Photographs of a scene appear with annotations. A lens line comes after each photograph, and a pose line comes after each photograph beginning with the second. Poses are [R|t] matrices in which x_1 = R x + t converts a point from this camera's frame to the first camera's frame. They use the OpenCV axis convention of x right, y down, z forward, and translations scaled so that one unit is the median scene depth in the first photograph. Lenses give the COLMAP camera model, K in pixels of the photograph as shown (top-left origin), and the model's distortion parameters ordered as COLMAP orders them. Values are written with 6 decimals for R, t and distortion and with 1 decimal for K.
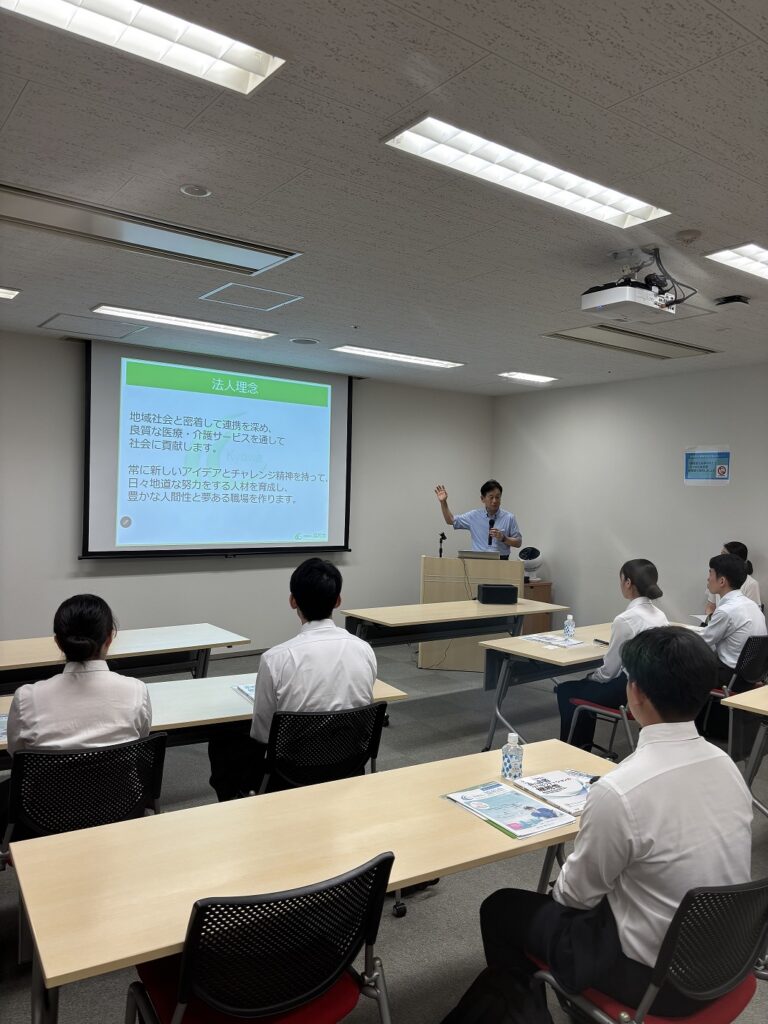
lens RADIAL K [[759.0, 0, 384.0], [0, 759.0, 512.0], [0, 0, 1]] dist [0.002714, 0.000083]
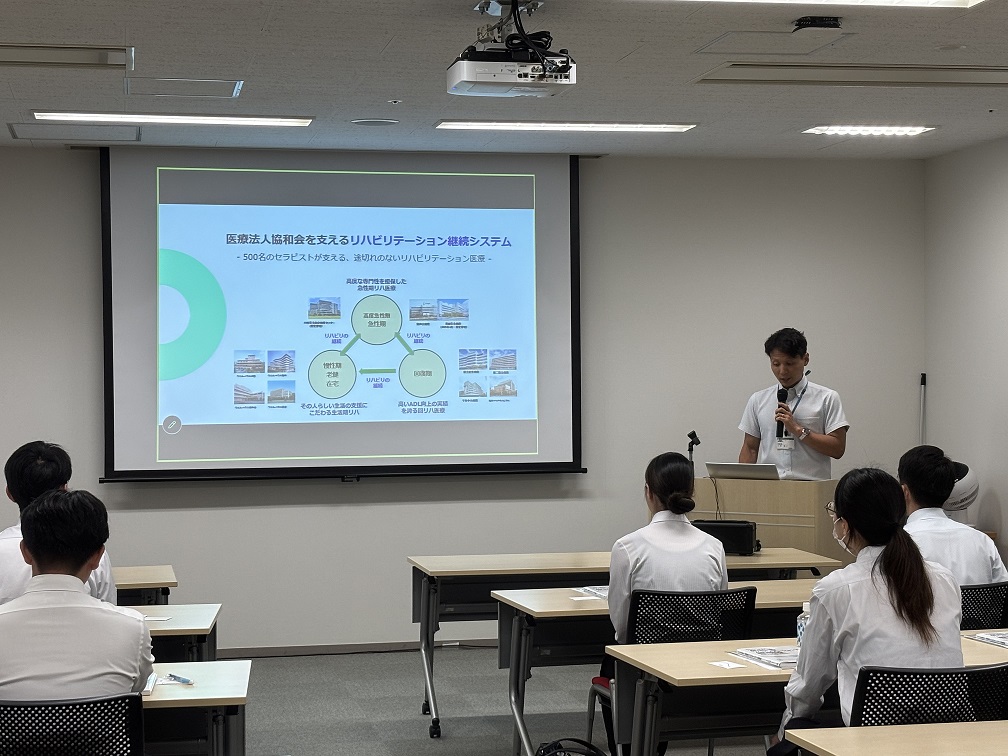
lens RADIAL K [[1896.3, 0, 504.0], [0, 1896.3, 378.0], [0, 0, 1]] dist [0.026151, 0.076703]
pose [[0.906665, -0.035009, -0.420395, 0.533840], [0.023609, 0.999200, -0.032292, 0.029552], [0.421189, 0.019353, 0.906766, -0.297725]]
